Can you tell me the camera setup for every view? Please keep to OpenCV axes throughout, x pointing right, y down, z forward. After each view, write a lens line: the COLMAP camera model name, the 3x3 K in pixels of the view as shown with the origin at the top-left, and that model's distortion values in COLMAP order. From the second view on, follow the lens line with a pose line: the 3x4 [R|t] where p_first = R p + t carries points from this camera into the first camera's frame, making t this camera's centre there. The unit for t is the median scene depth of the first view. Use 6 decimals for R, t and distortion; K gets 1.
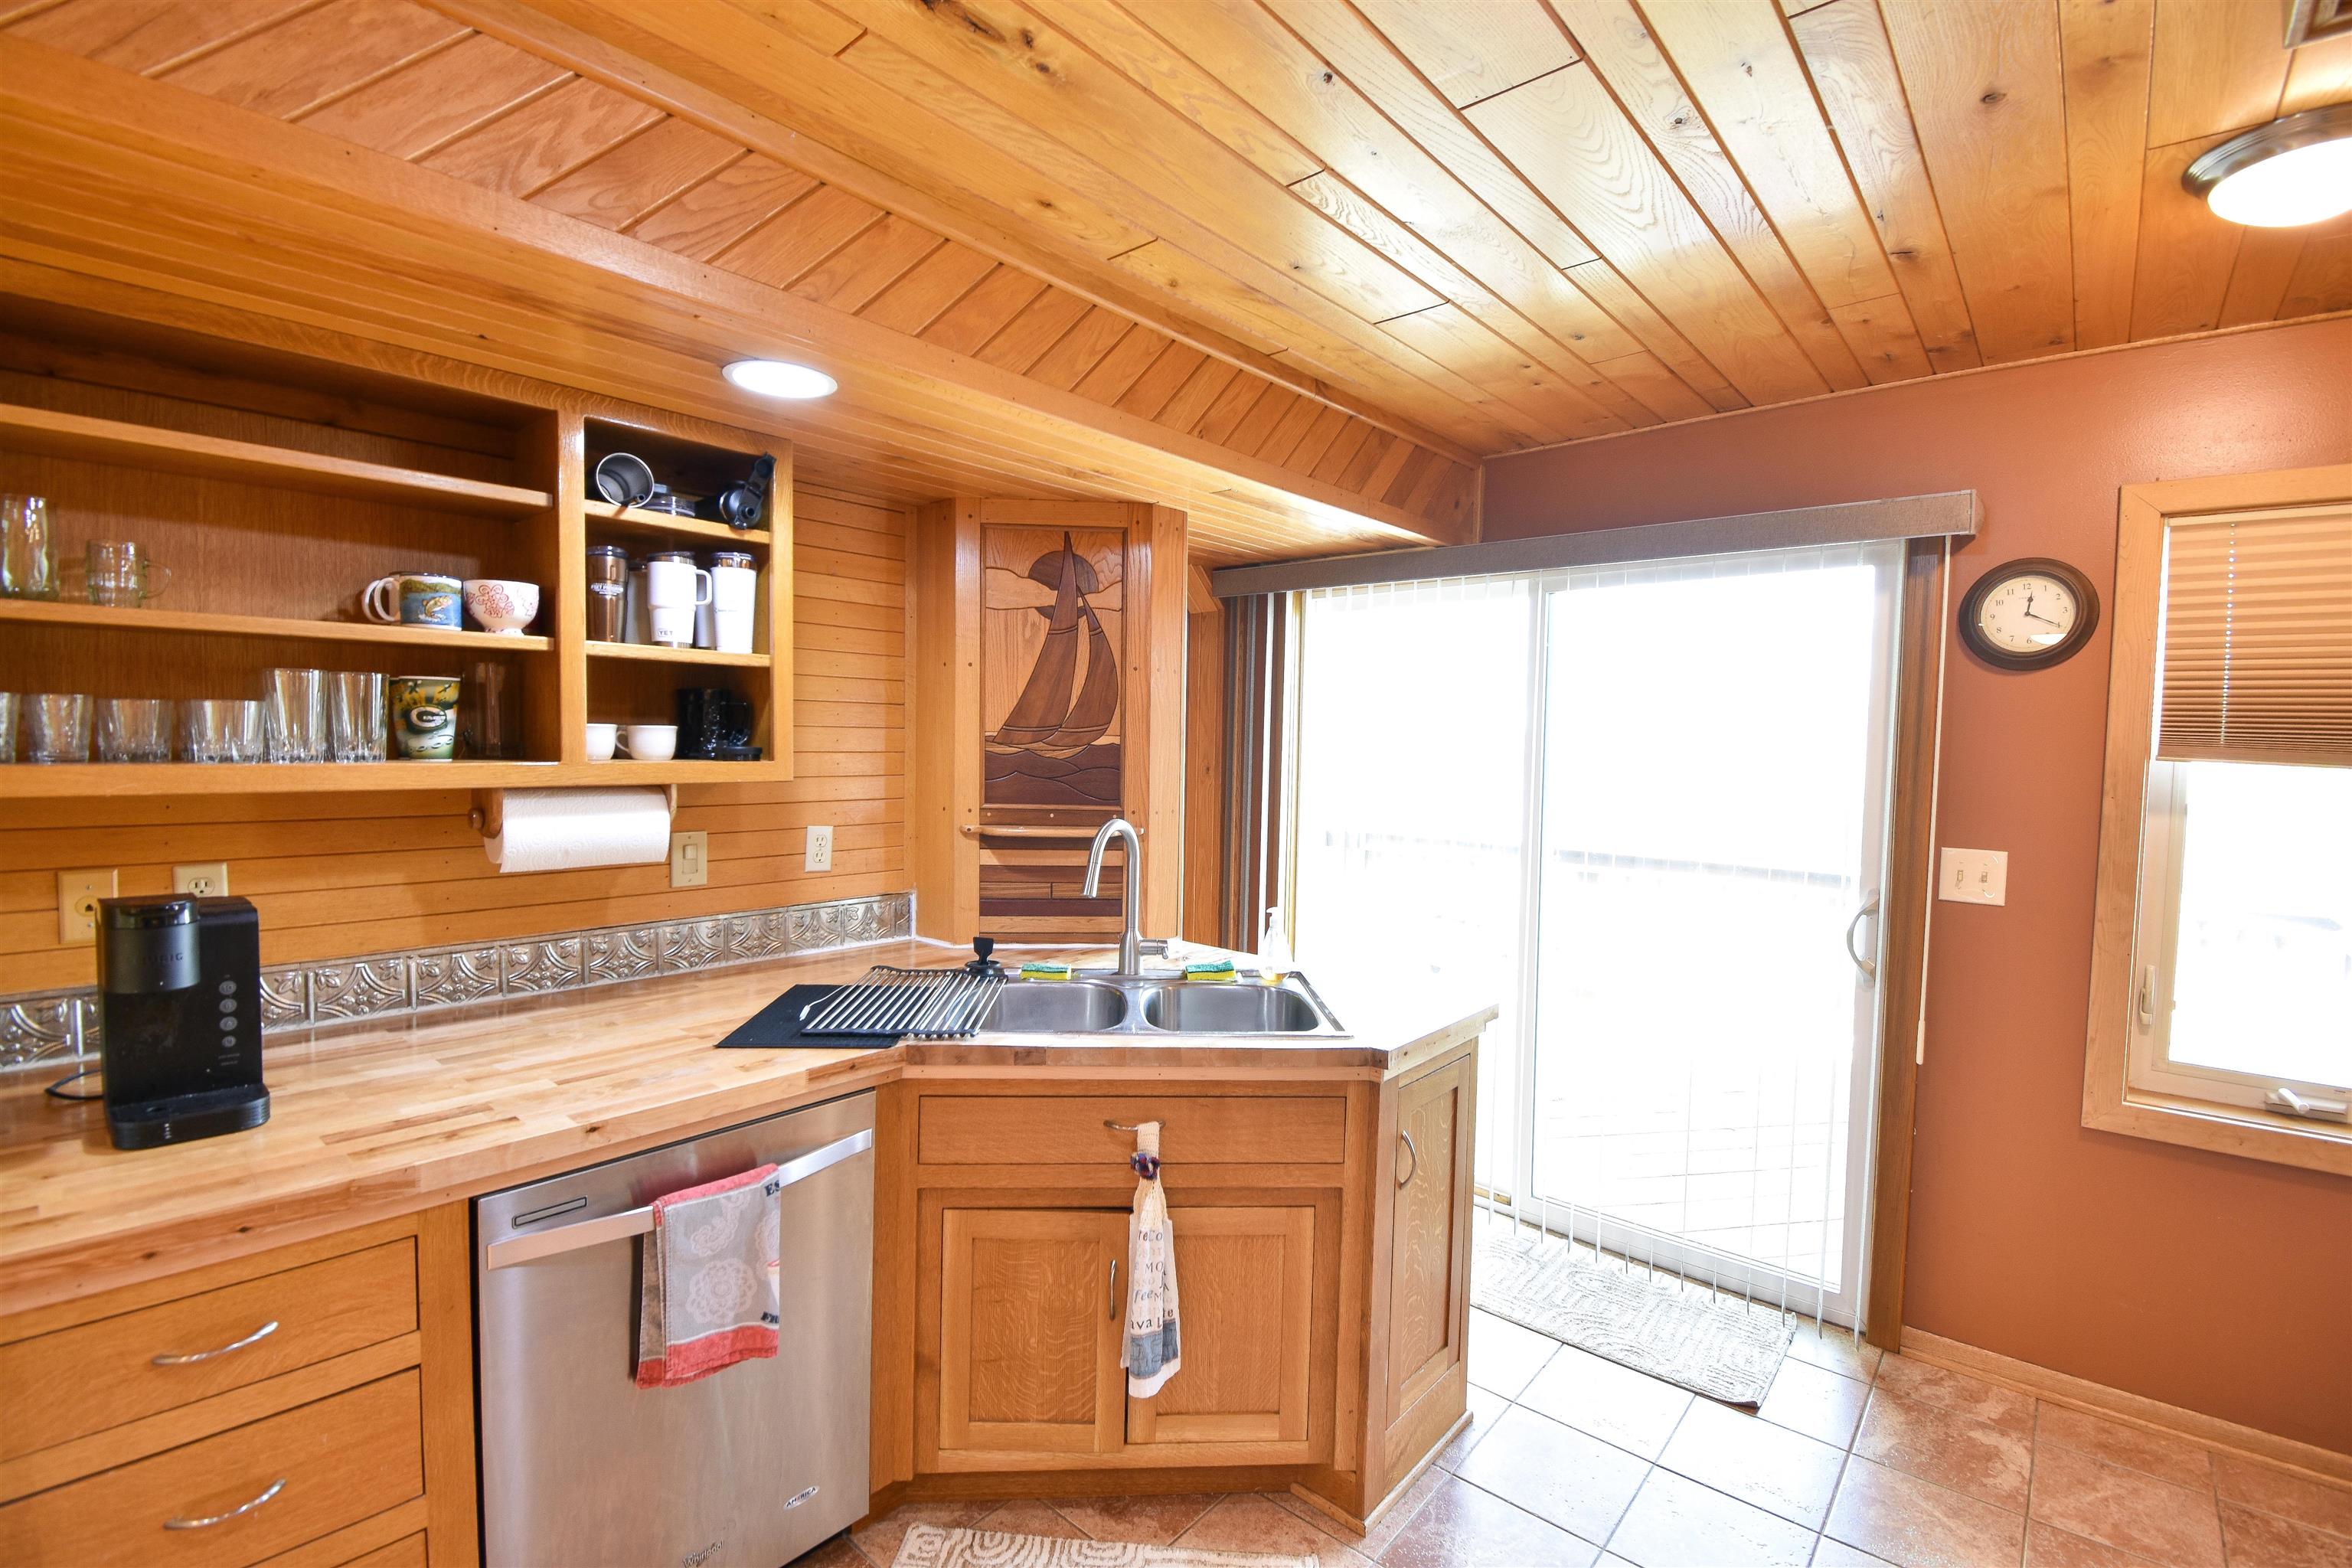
lens RADIAL K [[1068.6, 0, 1173.3], [0, 1068.6, 787.9], [0, 0, 1]] dist [0.013744, -0.020287]
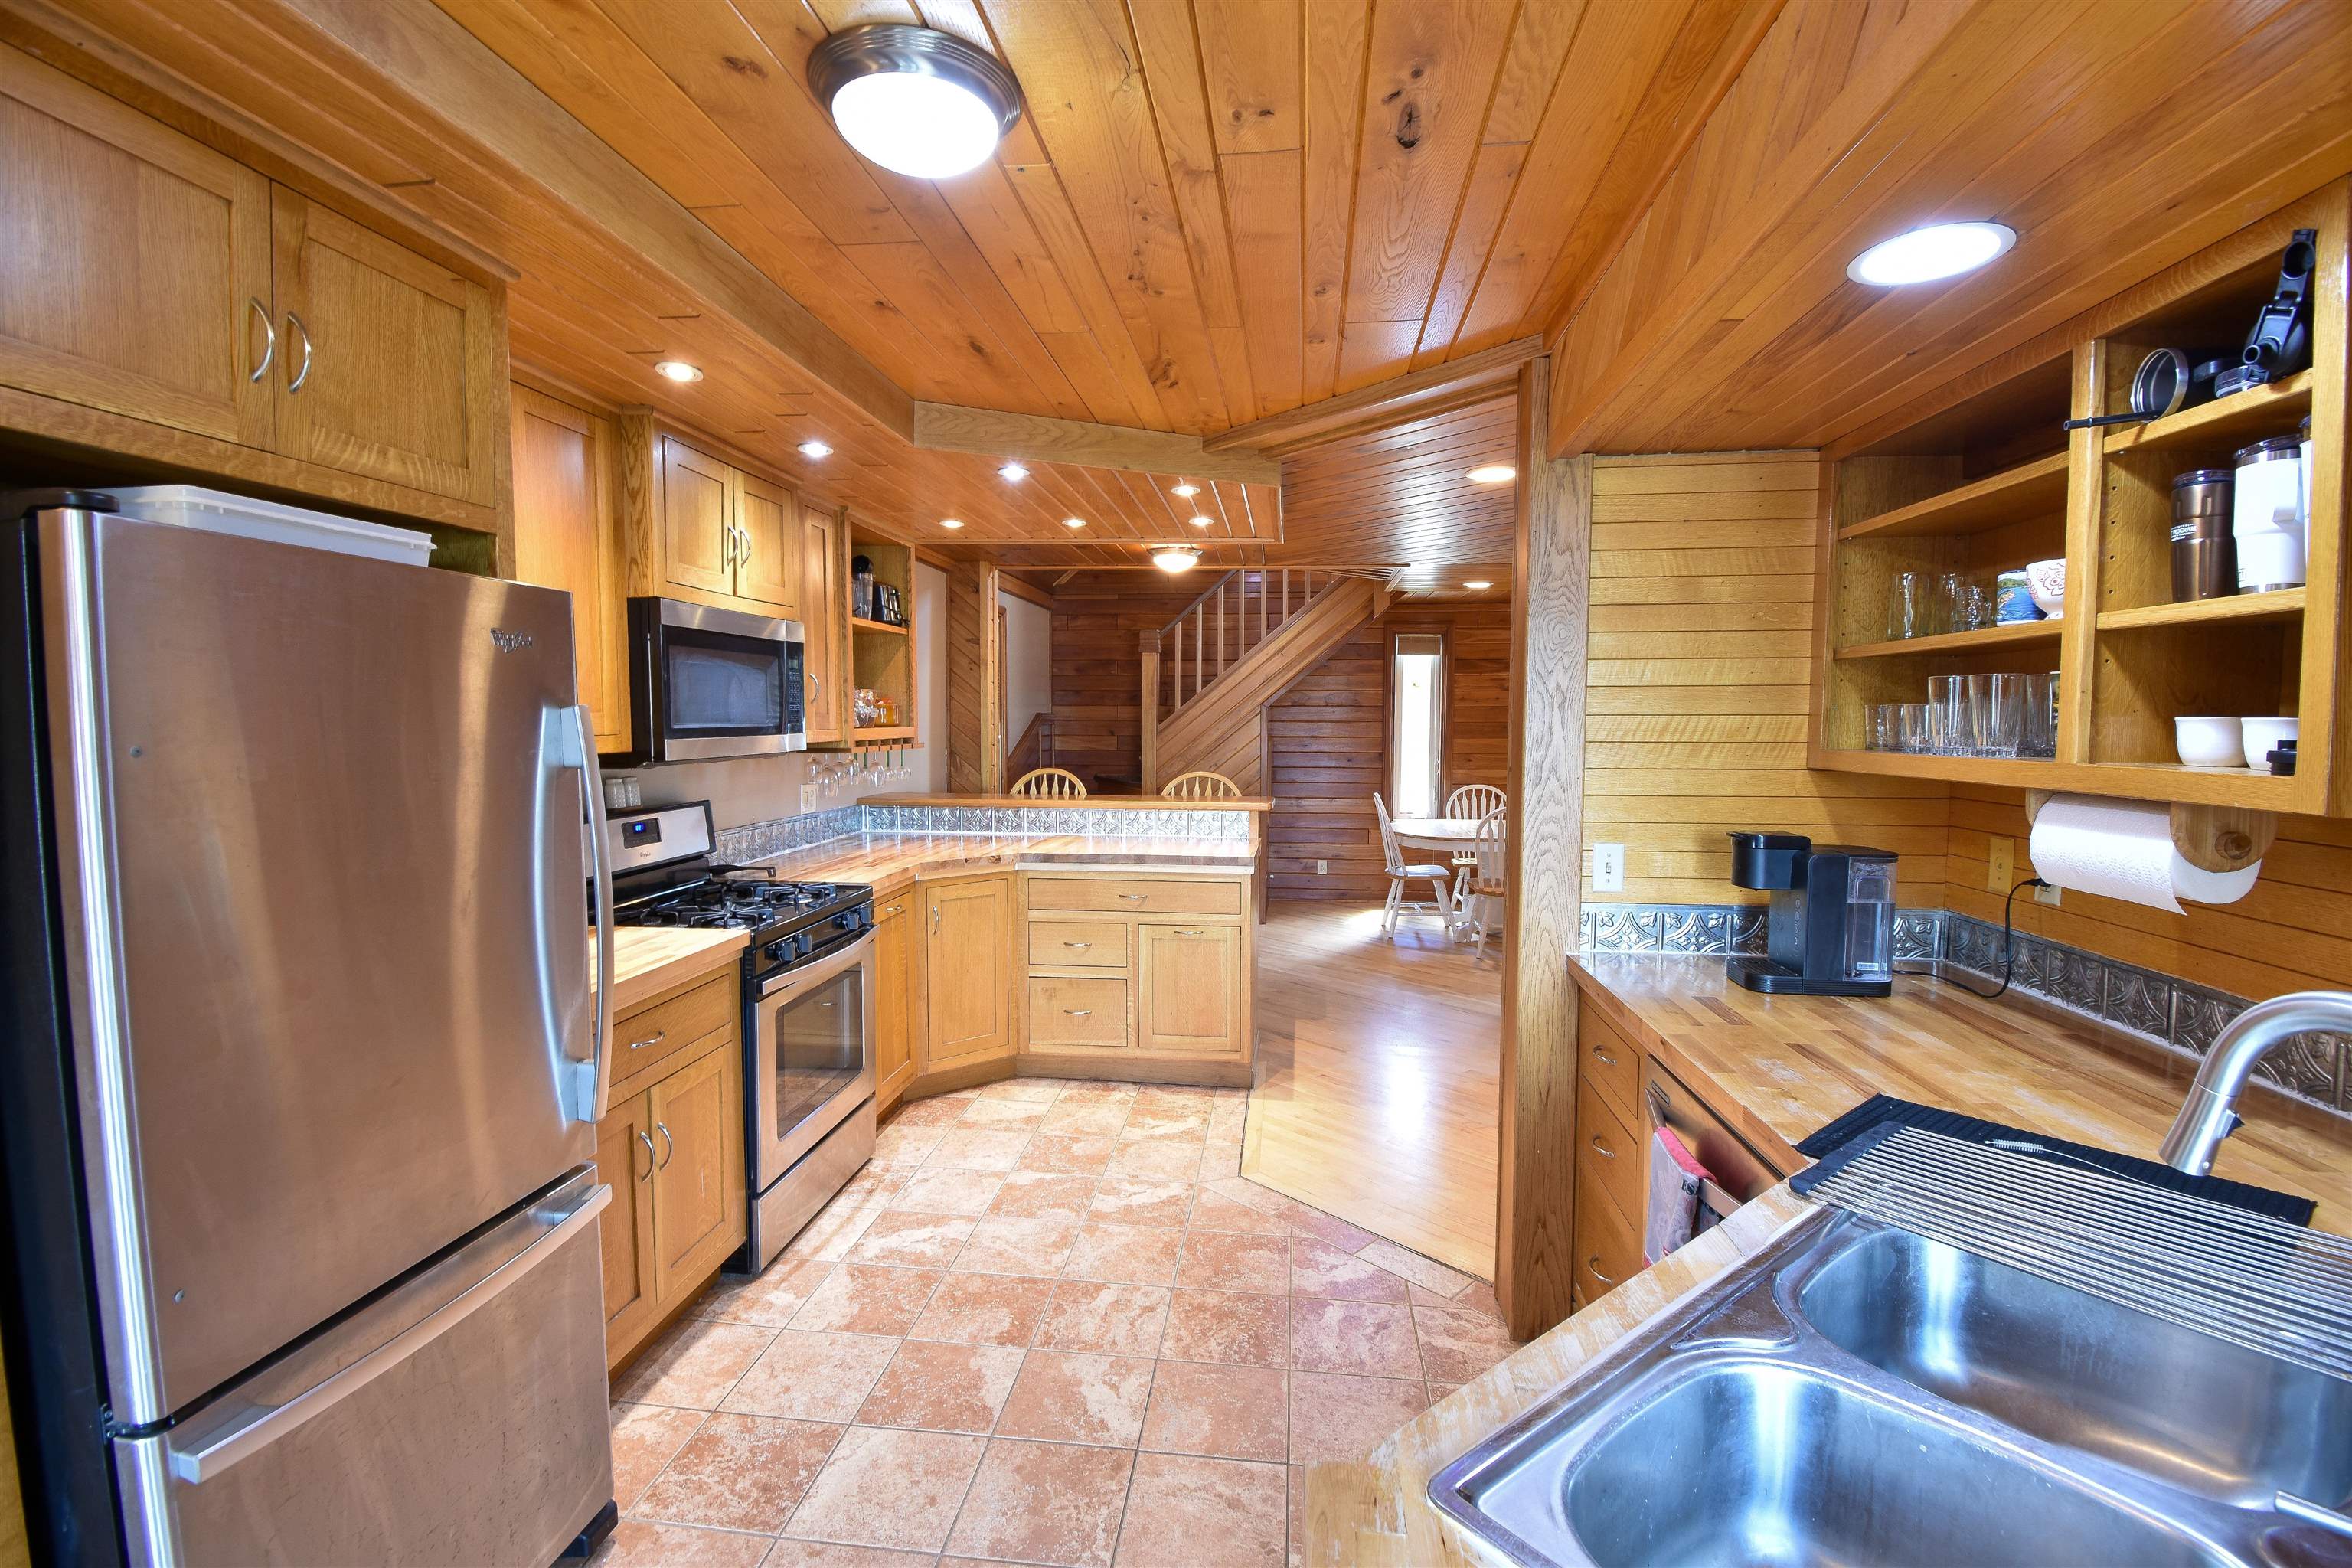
lens RADIAL K [[1037.9, 0, 1176.0], [0, 1037.9, 784.0], [0, 0, 1]] dist [0.016609, -0.024434]
pose [[-0.833584, 0.012610, -0.552249, 0.439651], [-0.043131, 0.995202, 0.087827, -0.046061], [0.550706, 0.097030, -0.829040, 1.225242]]
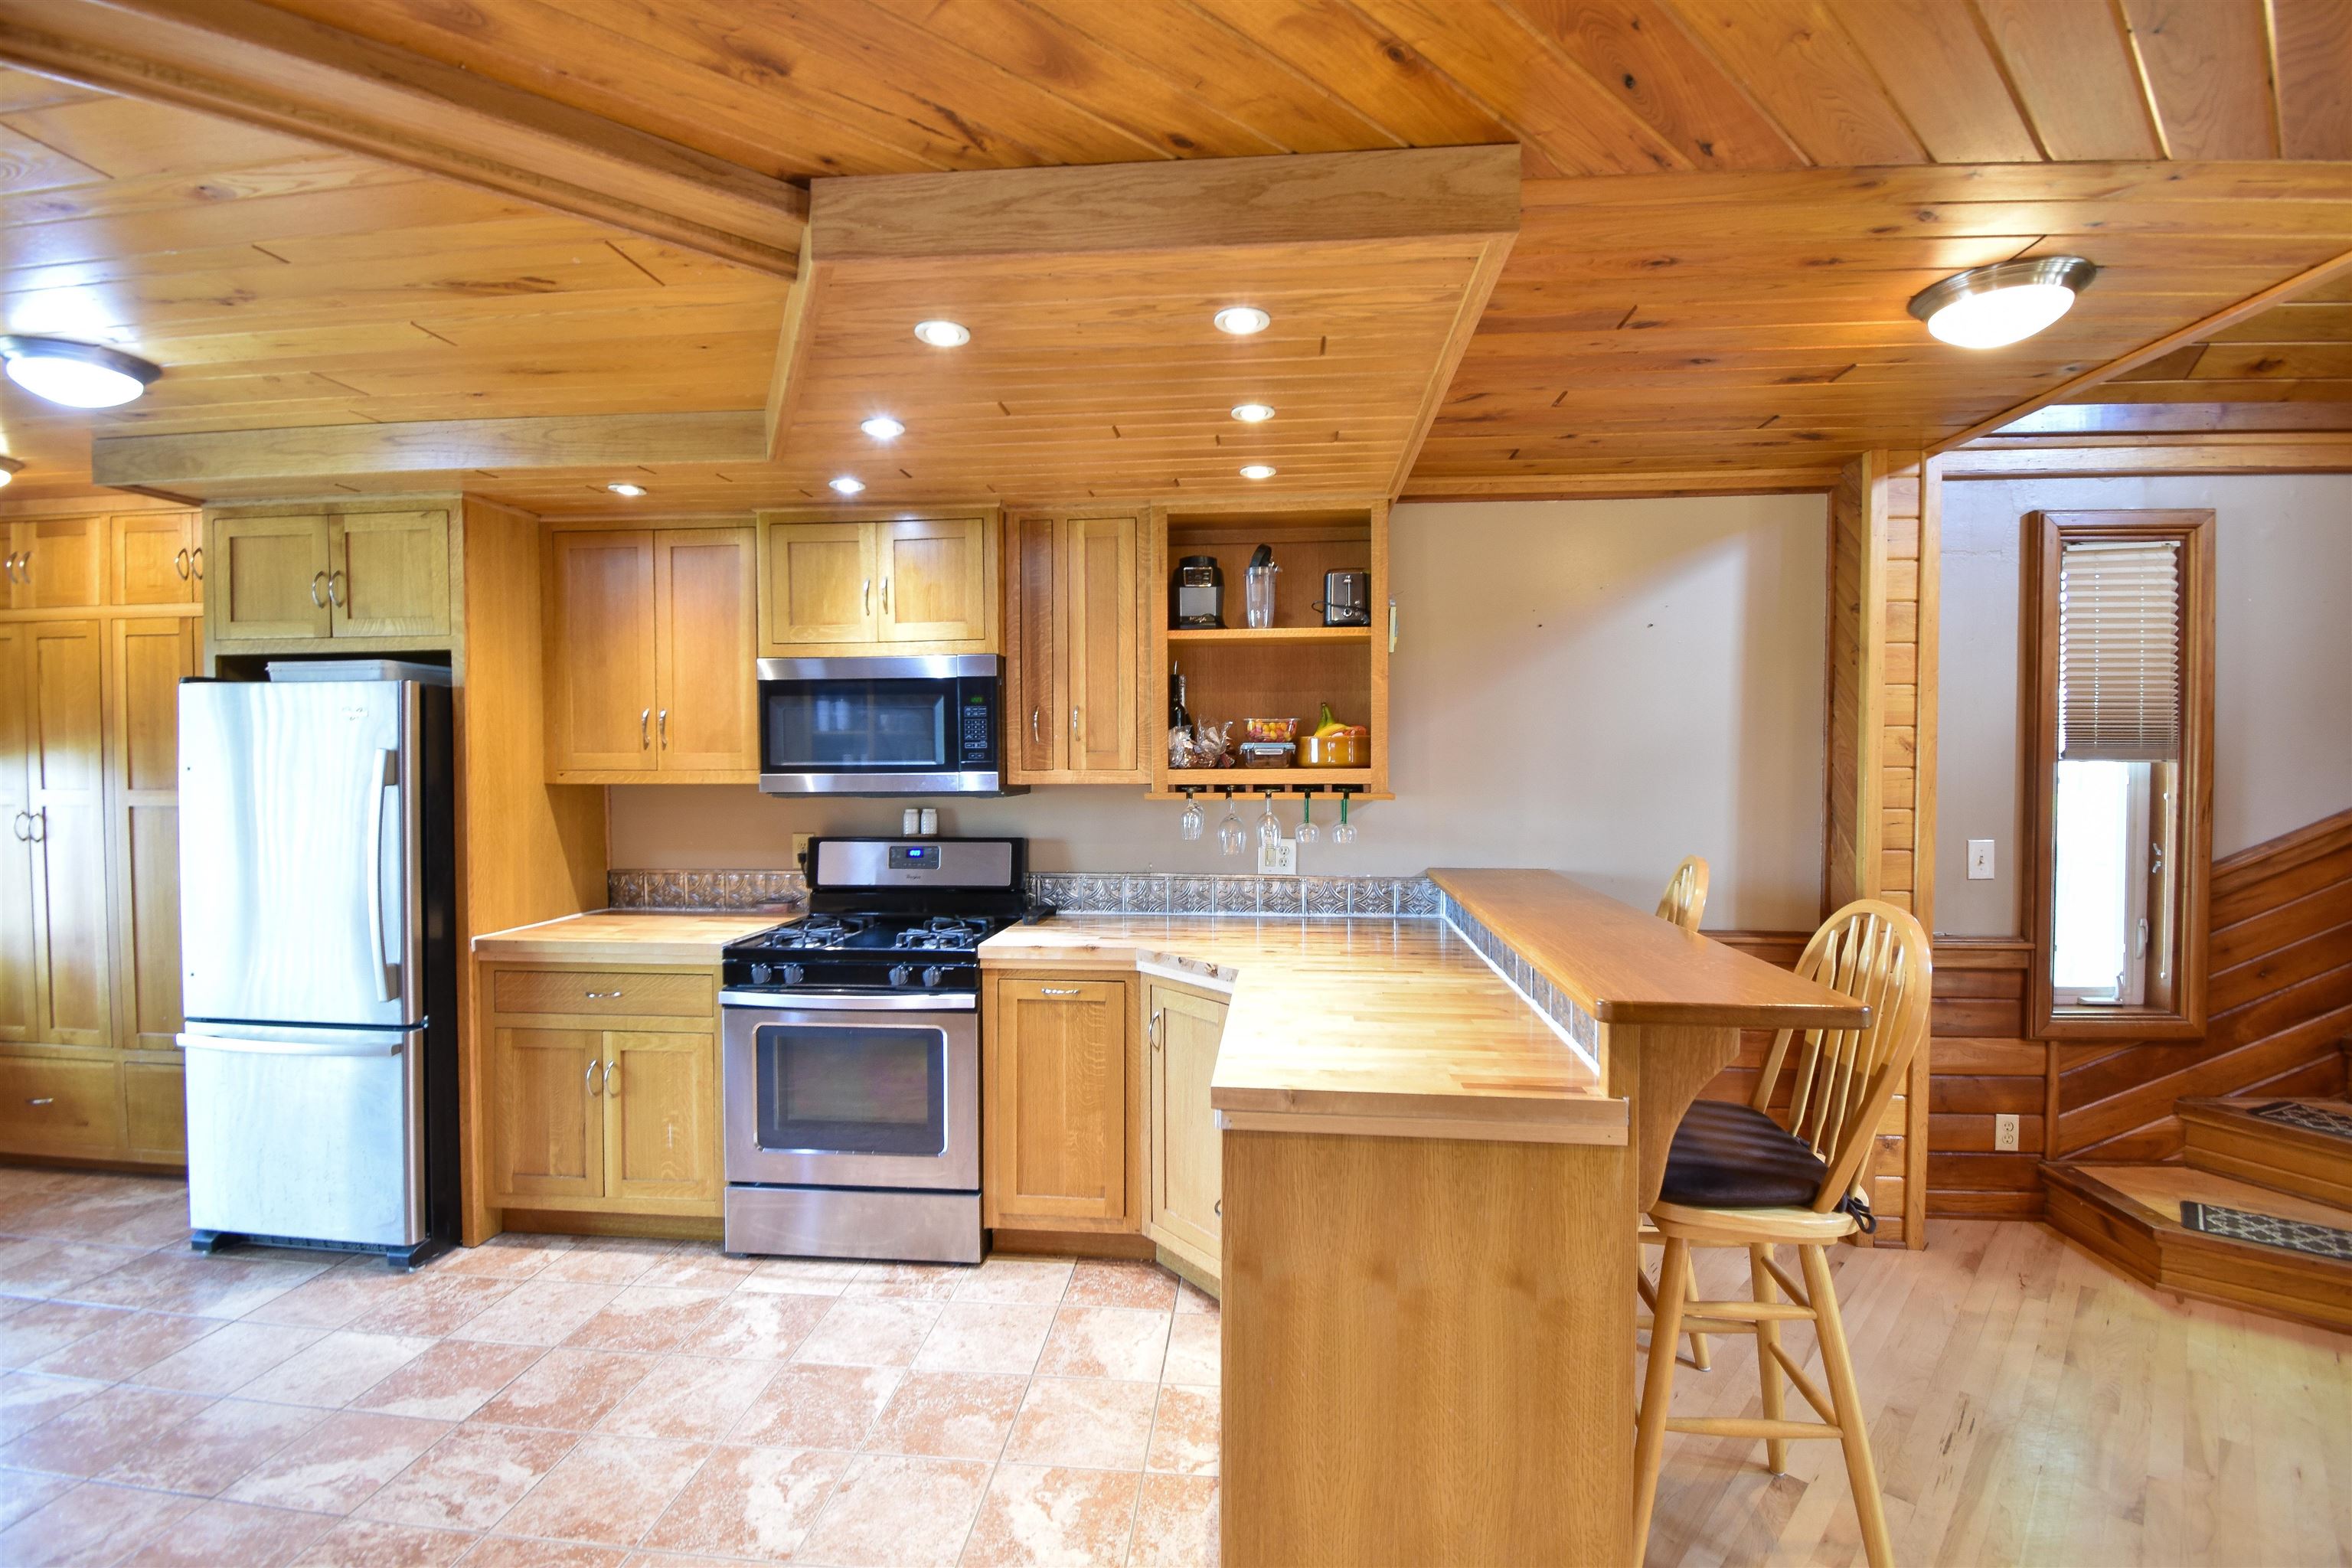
lens RADIAL K [[1037.9, 0, 1176.0], [0, 1037.9, 784.0], [0, 0, 1]] dist [0.016609, -0.024434]
pose [[-0.563956, -0.038428, 0.824911, -1.425175], [0.025926, 0.997600, 0.064197, -0.029187], [-0.825398, 0.057591, -0.561606, 0.141937]]
